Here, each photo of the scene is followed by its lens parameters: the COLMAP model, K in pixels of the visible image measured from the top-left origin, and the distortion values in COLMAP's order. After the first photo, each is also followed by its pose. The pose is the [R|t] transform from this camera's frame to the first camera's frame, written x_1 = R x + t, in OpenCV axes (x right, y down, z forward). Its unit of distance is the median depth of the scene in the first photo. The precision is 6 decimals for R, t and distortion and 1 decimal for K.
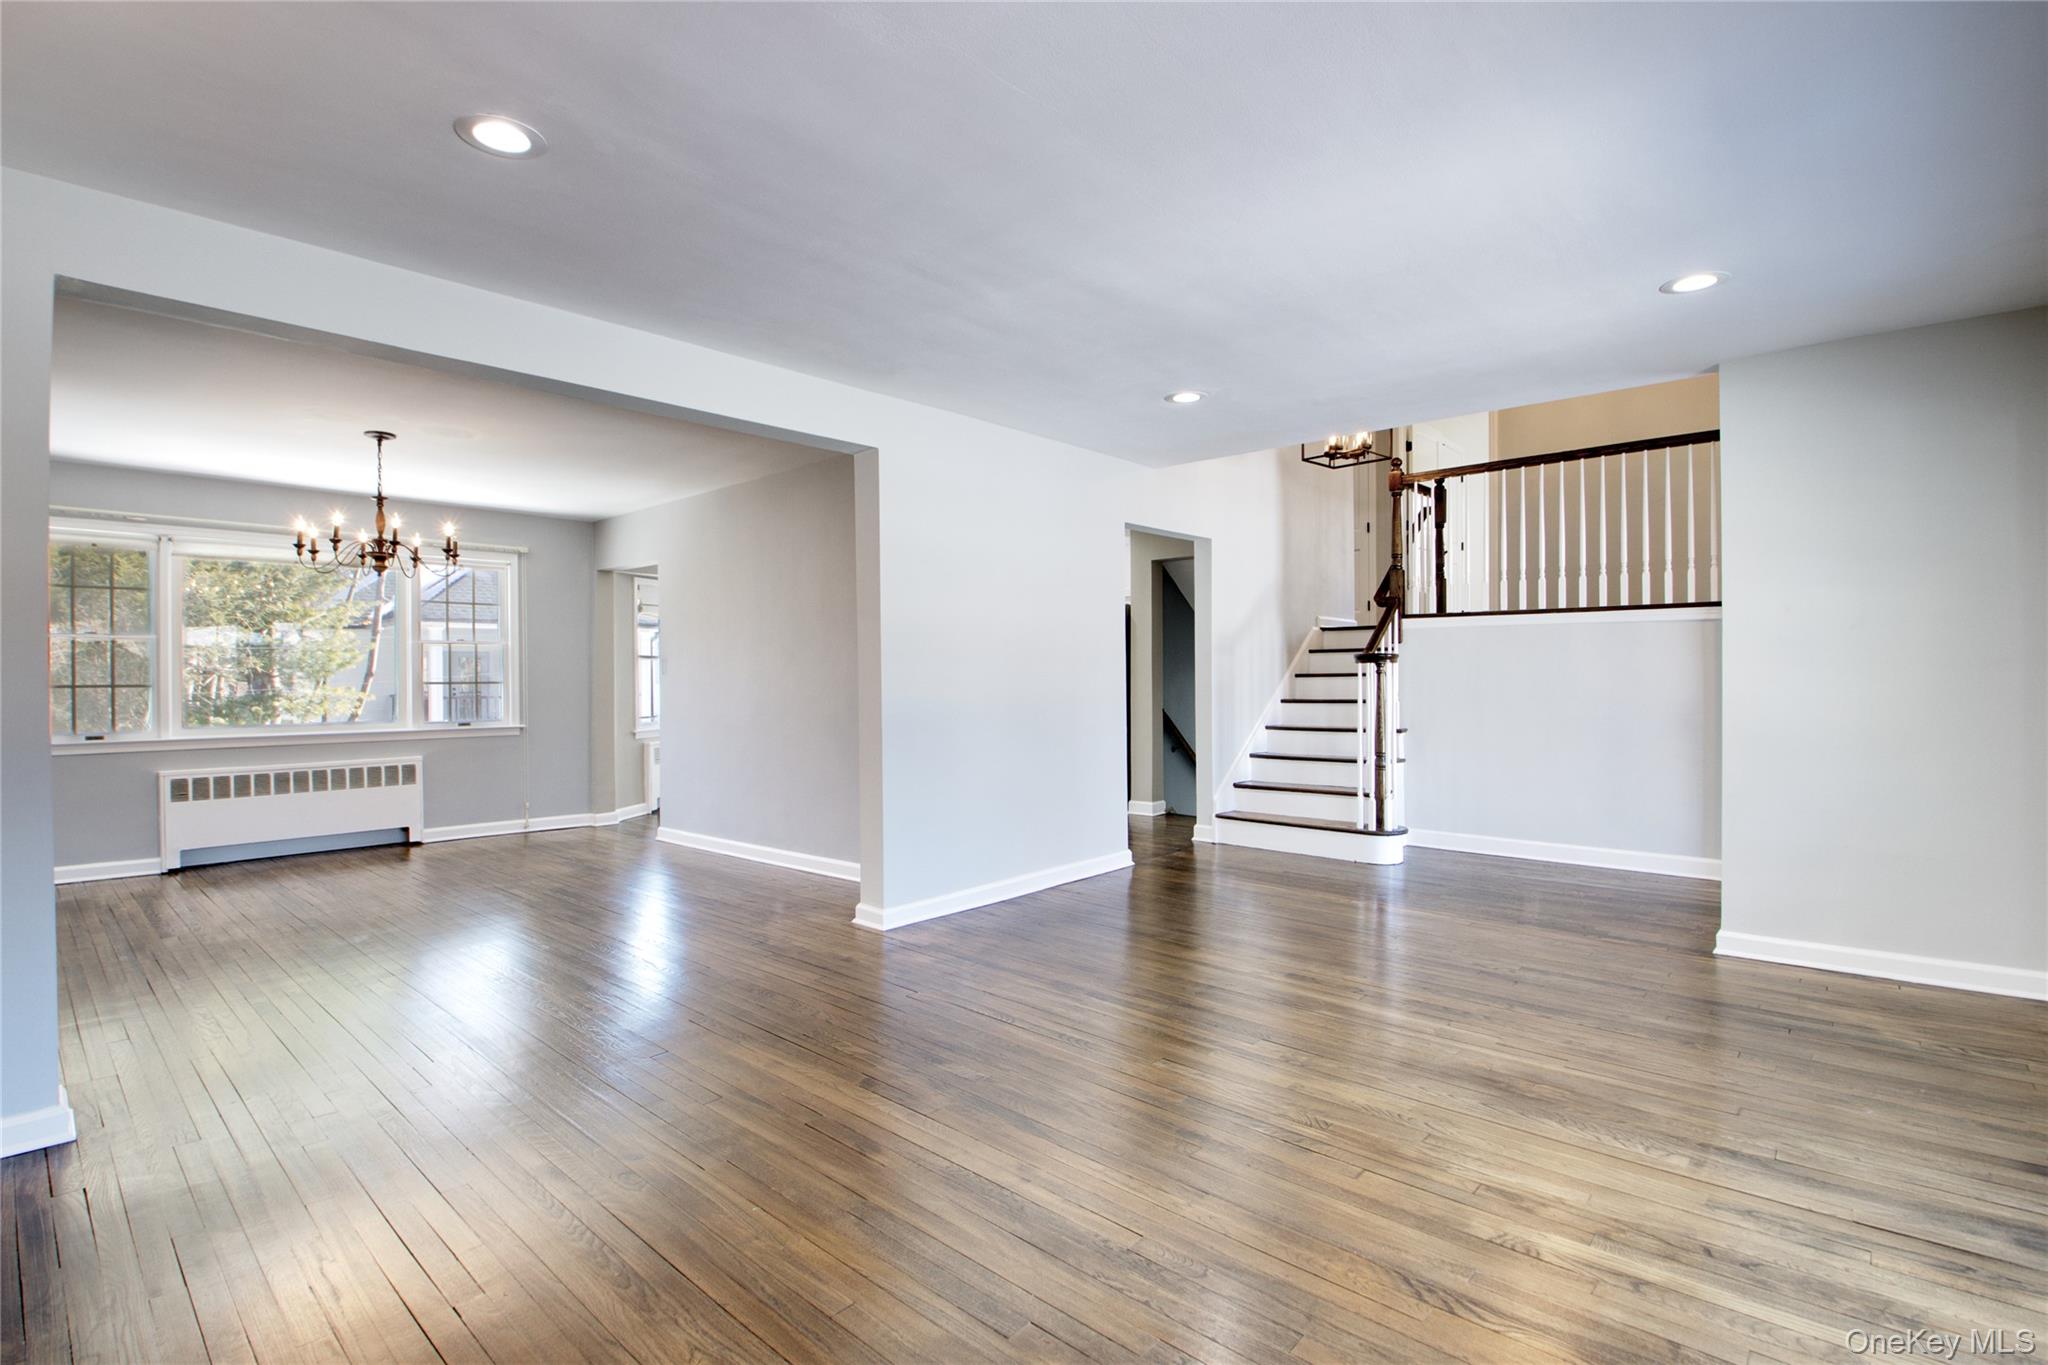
lens RADIAL K [[953.1, 0, 1023.3], [0, 953.1, 678.5], [0, 0, 1]] dist [0.014115, -0.020224]
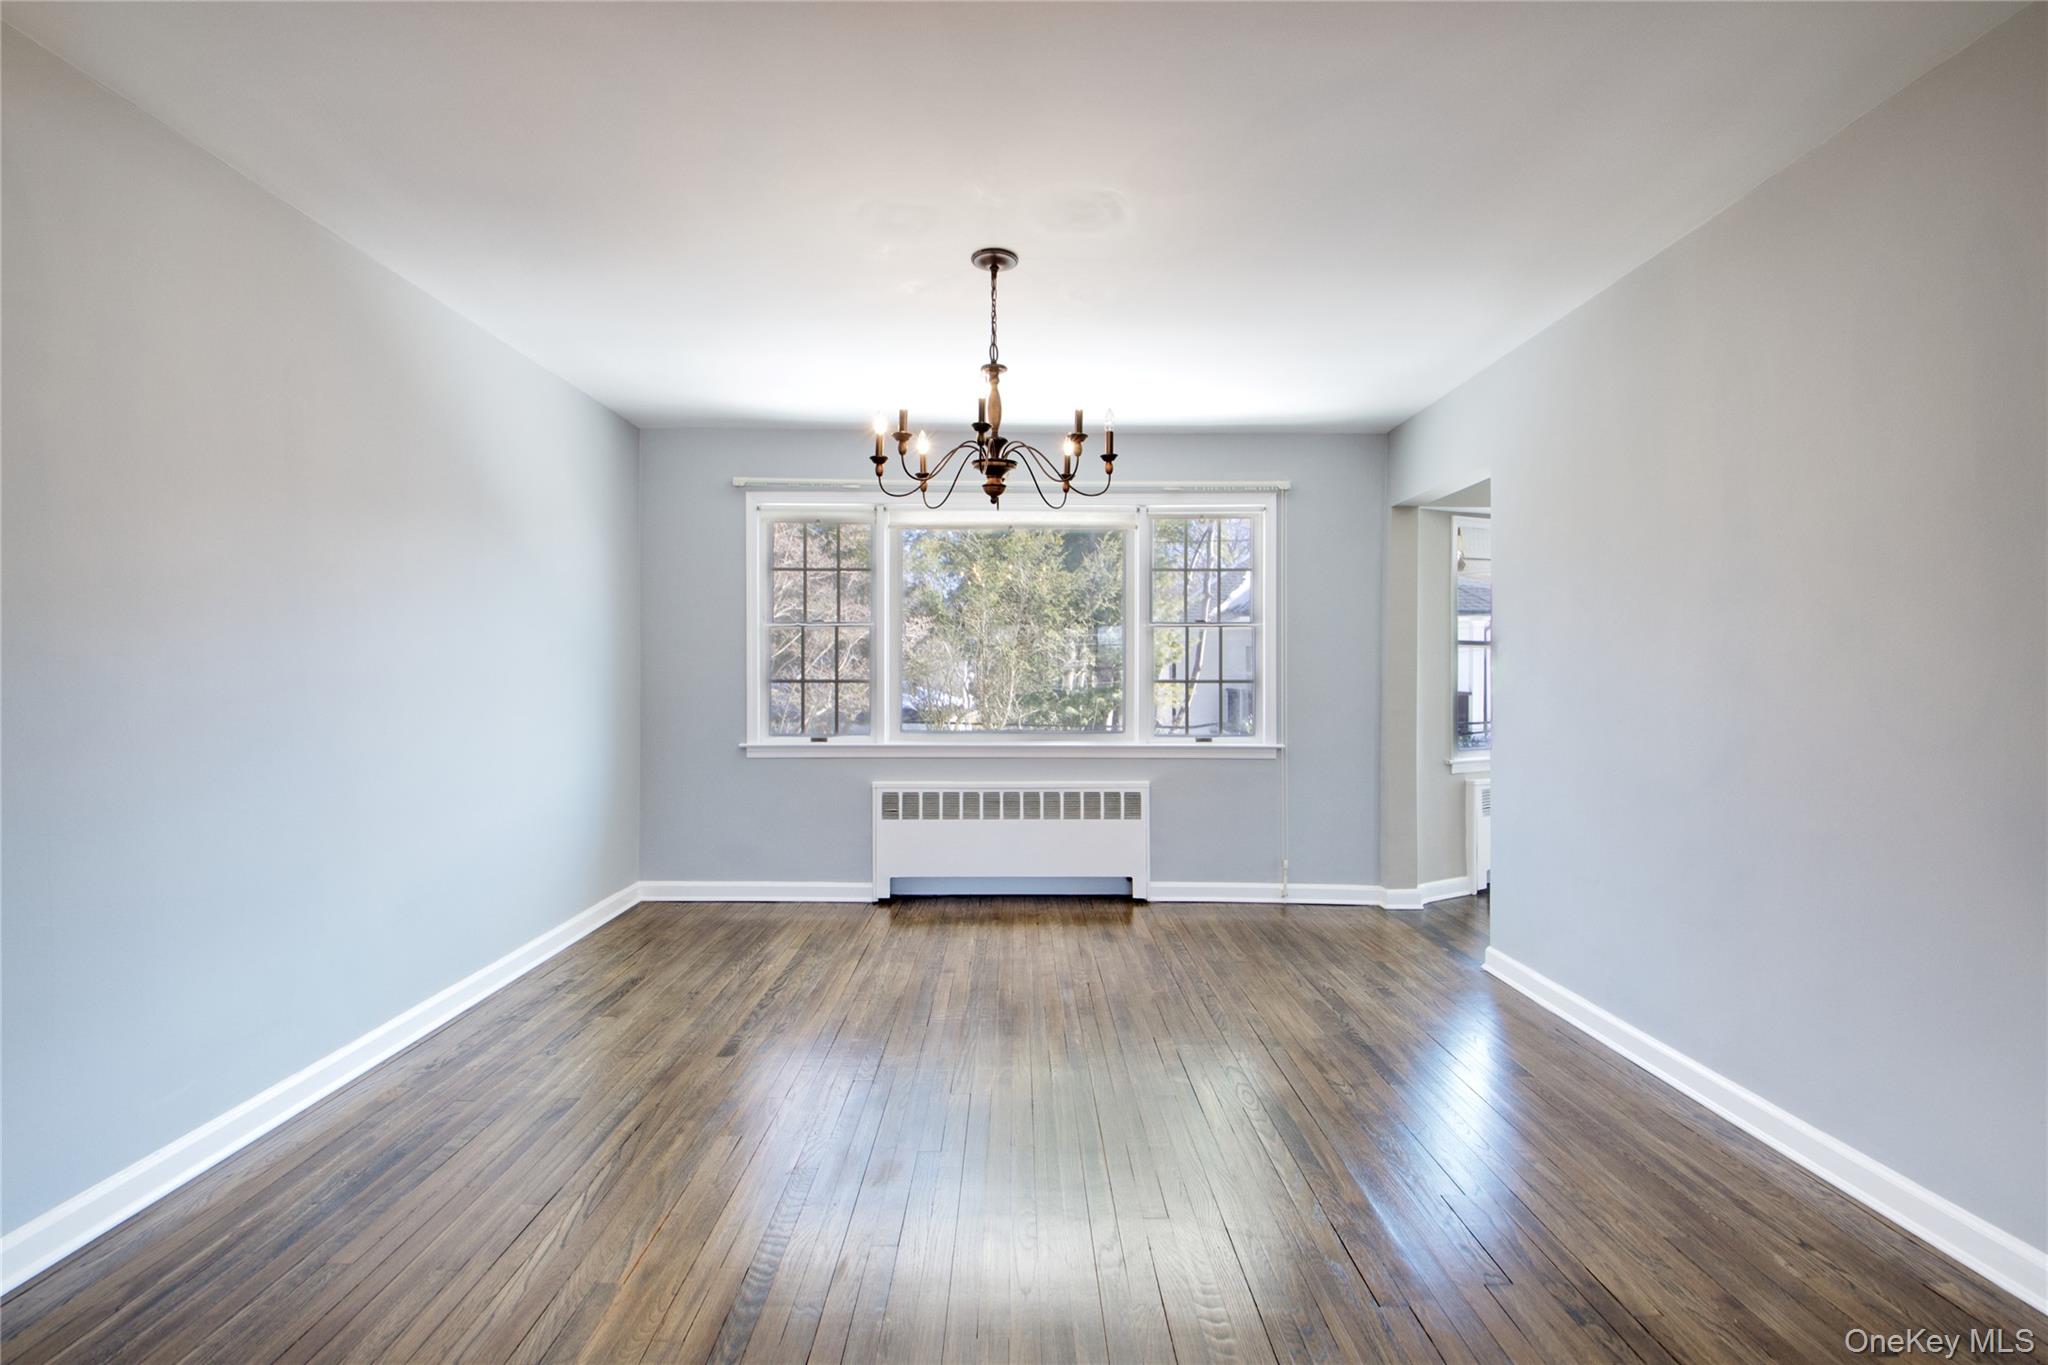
lens RADIAL K [[953.1, 0, 1023.3], [0, 953.1, 678.5], [0, 0, 1]] dist [0.014115, -0.020224]
pose [[0.678418, 0.011964, -0.734579, -0.165141], [-0.008486, 0.999928, 0.008448, -0.002260], [0.734627, 0.000503, 0.678470, 0.444701]]
